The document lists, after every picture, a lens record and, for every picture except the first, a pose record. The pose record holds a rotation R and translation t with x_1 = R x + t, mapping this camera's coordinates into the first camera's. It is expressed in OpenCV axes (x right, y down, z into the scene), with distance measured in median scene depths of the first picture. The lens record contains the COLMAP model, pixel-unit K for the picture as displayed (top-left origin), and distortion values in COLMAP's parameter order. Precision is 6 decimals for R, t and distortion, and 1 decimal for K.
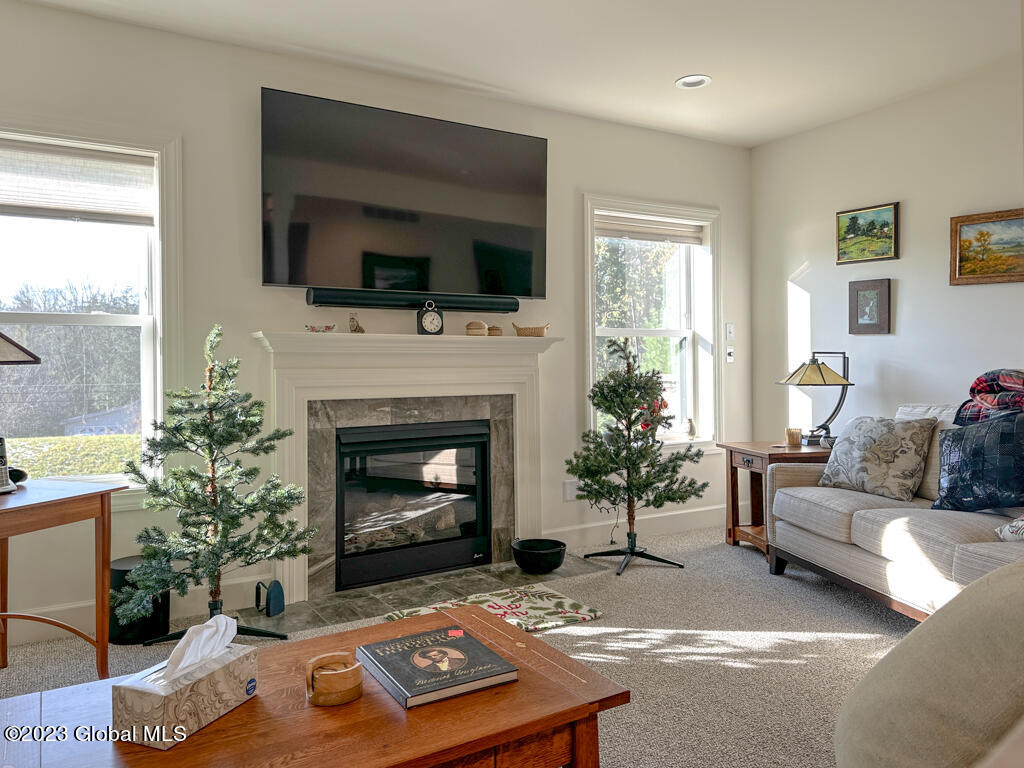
lens RADIAL K [[720.9, 0, 504.7], [0, 720.9, 370.8], [0, 0, 1]] dist [0.195789, -0.360400]
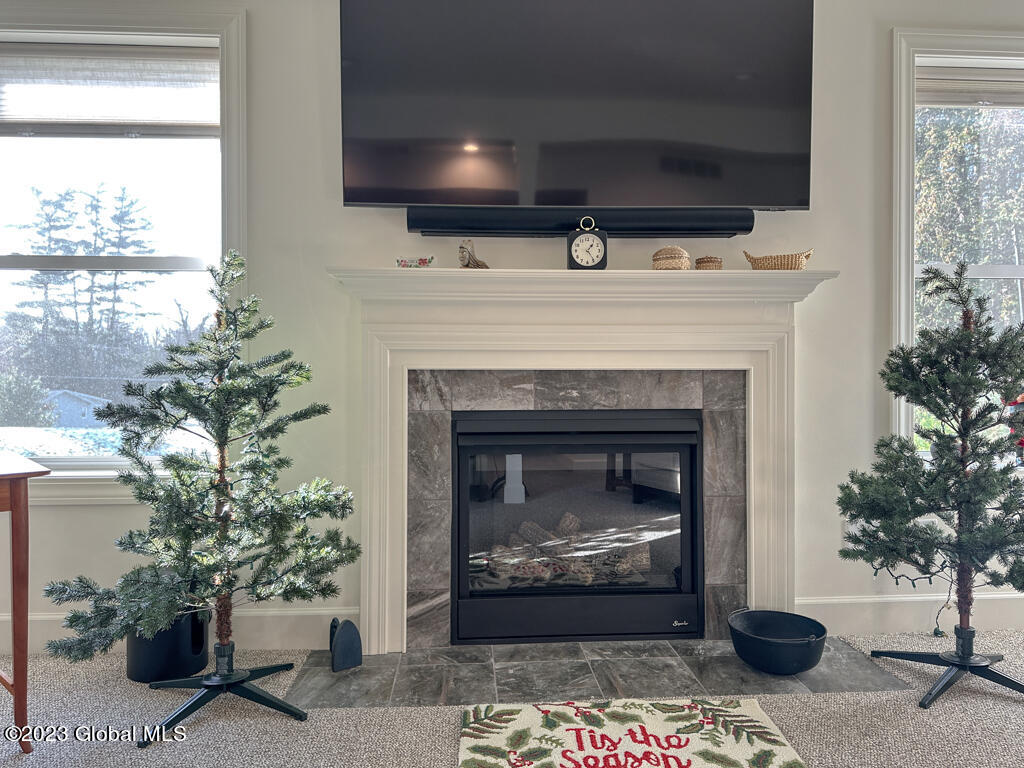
lens RADIAL K [[728.2, 0, 517.6], [0, 728.2, 381.6], [0, 0, 1]] dist [0.102964, -0.152697]
pose [[0.889611, 0.014476, -0.456490, 0.137009], [-0.009792, 0.999872, 0.012624, 0.040086], [0.456615, -0.006761, 0.889639, 0.397381]]
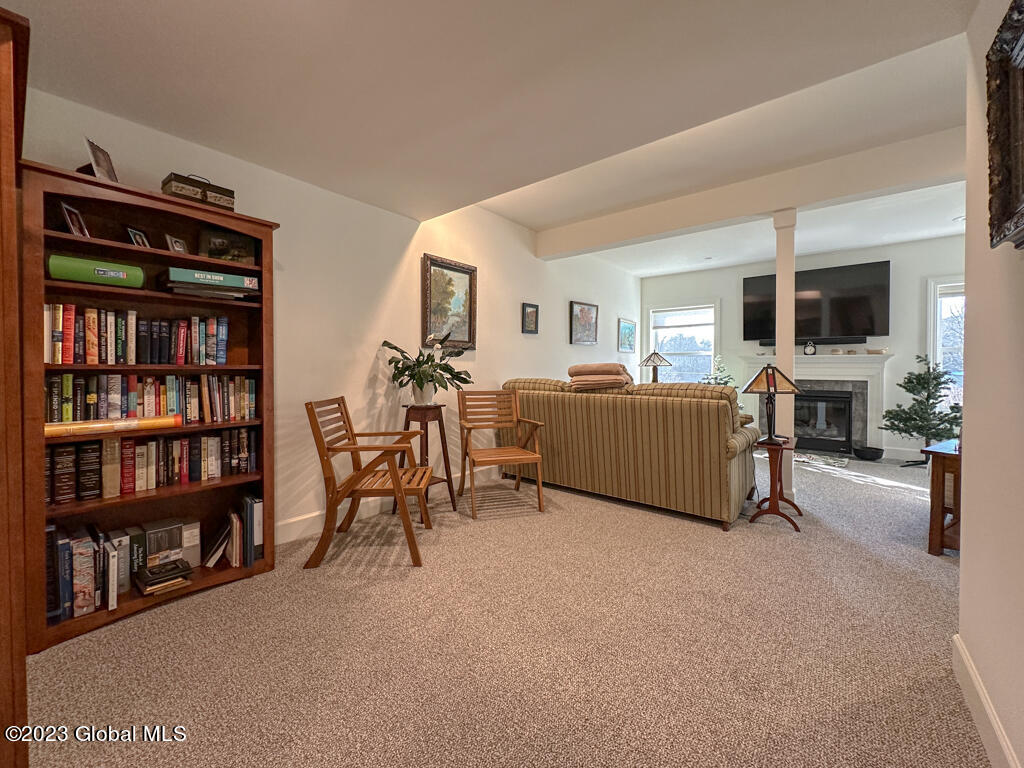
lens RADIAL K [[409.8, 0, 520.9], [0, 409.8, 374.0], [0, 0, 1]] dist [0.001050, 0.000409]
pose [[0.344239, 0.024625, -0.938559, 0.894715], [-0.010657, 0.999694, 0.022321, -0.004723], [0.938822, 0.002318, 0.344396, -0.444797]]
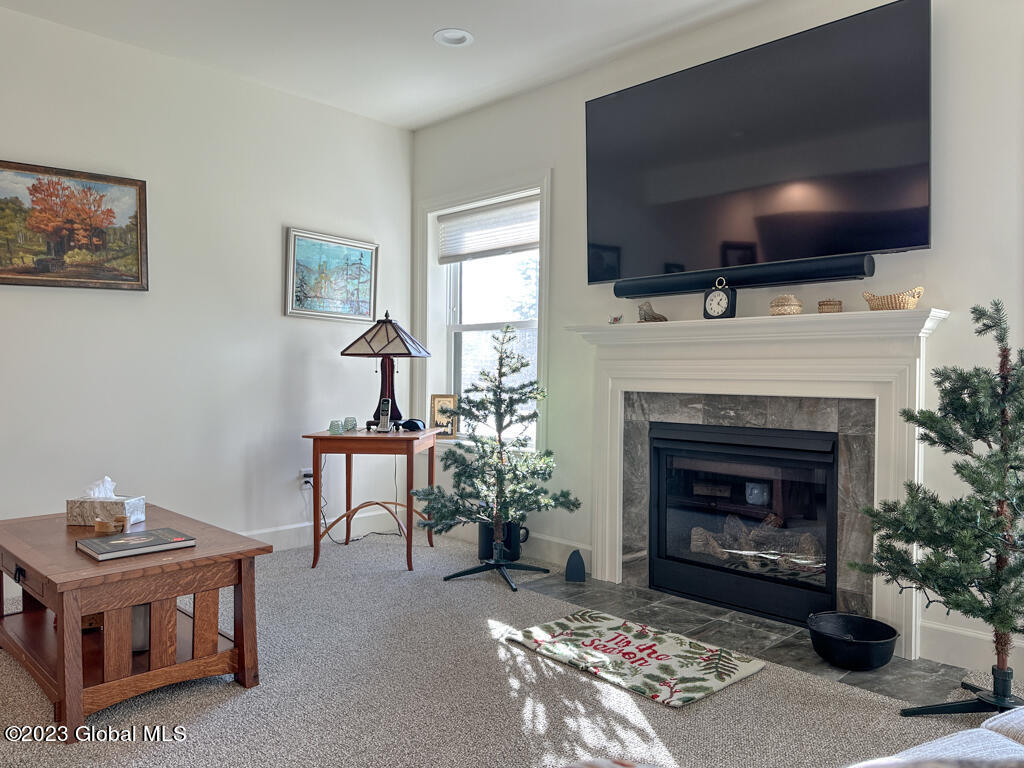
lens RADIAL K [[728.2, 0, 517.6], [0, 728.2, 381.6], [0, 0, 1]] dist [0.102964, -0.152697]
pose [[0.257753, 0.023124, -0.965934, 0.643837], [-0.015546, 0.999683, 0.019784, 0.008703], [0.966086, 0.009917, 0.258031, 0.559451]]
